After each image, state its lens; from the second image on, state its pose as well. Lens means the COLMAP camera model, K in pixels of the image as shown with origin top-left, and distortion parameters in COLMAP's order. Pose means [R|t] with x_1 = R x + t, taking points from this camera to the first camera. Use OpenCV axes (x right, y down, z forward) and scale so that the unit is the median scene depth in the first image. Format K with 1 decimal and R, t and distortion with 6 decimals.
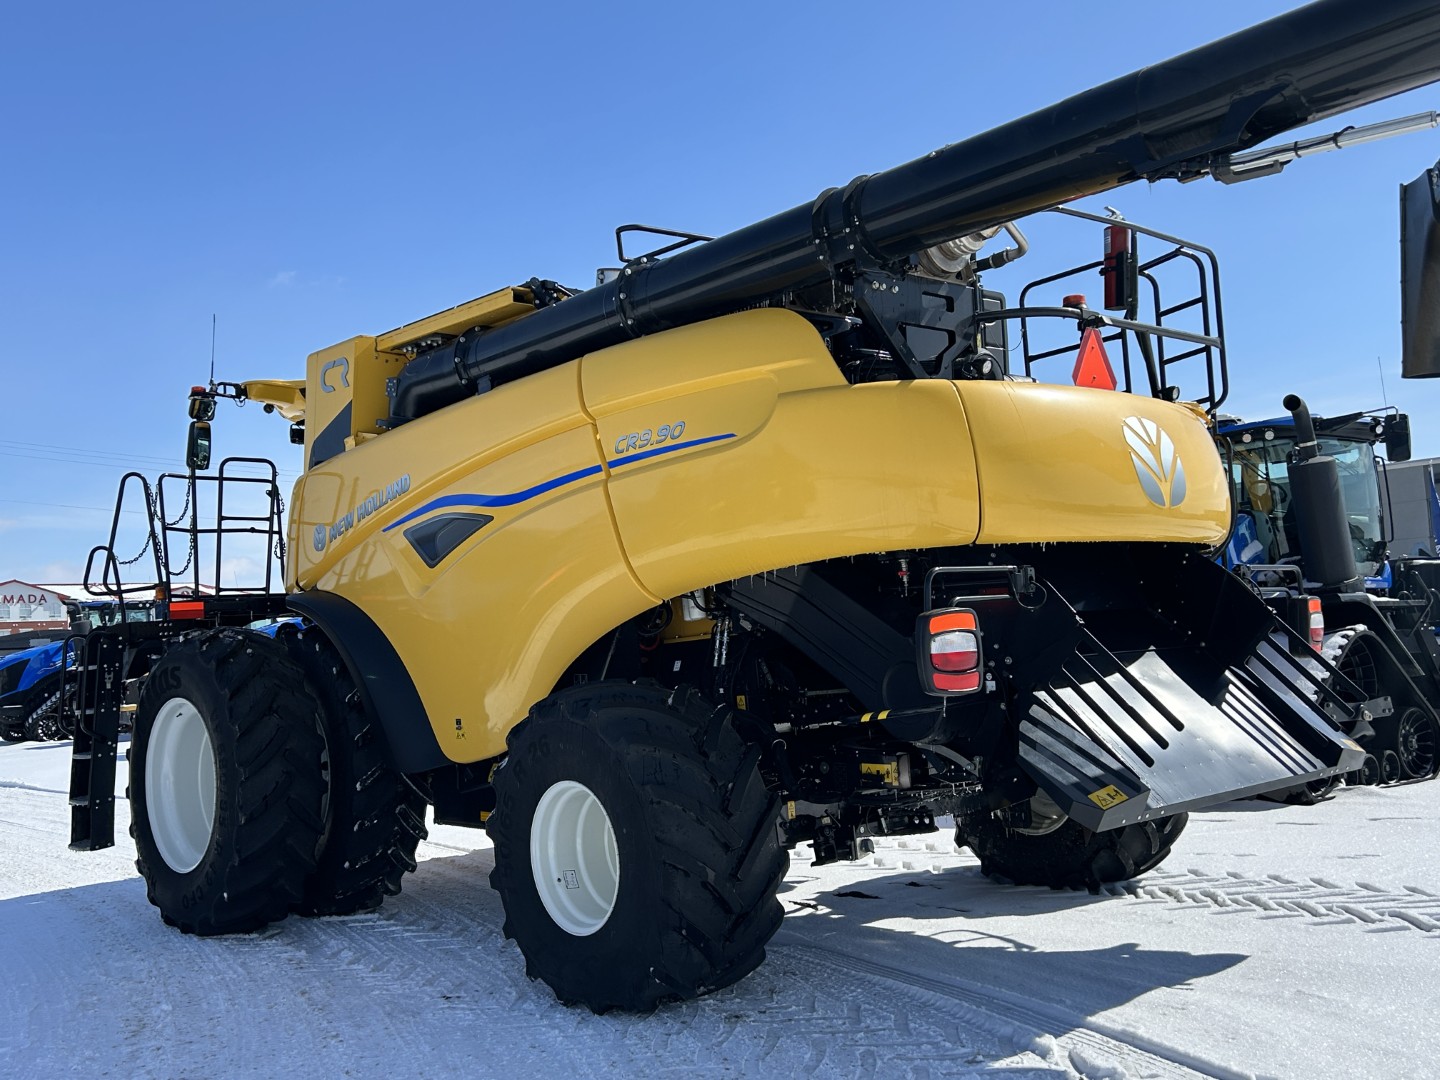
lens RADIAL K [[1402.3, 0, 720.0], [0, 1402.3, 540.0], [0, 0, 1]] dist [0.174008, -0.362663]
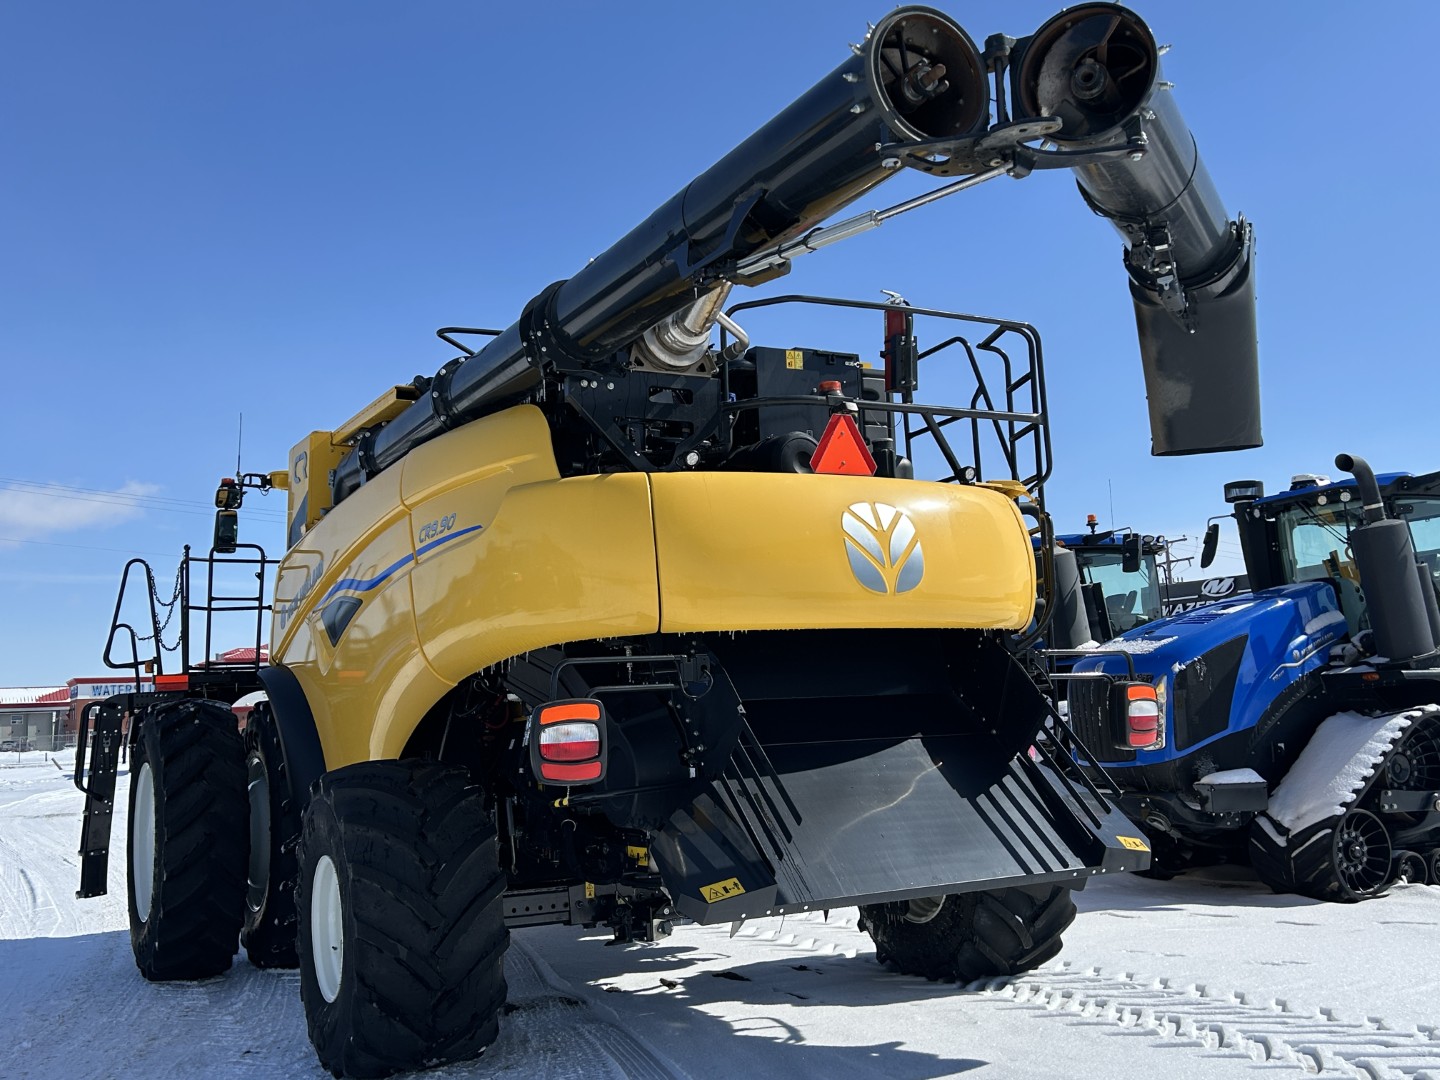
lens RADIAL K [[1402.3, 0, 720.0], [0, 1402.3, 540.0], [0, 0, 1]] dist [0.174008, -0.362663]
pose [[0.973478, -0.013805, -0.228363, 0.344416], [0.004848, 0.999198, -0.039737, -0.017937], [0.228728, 0.037576, 0.972765, 0.013420]]
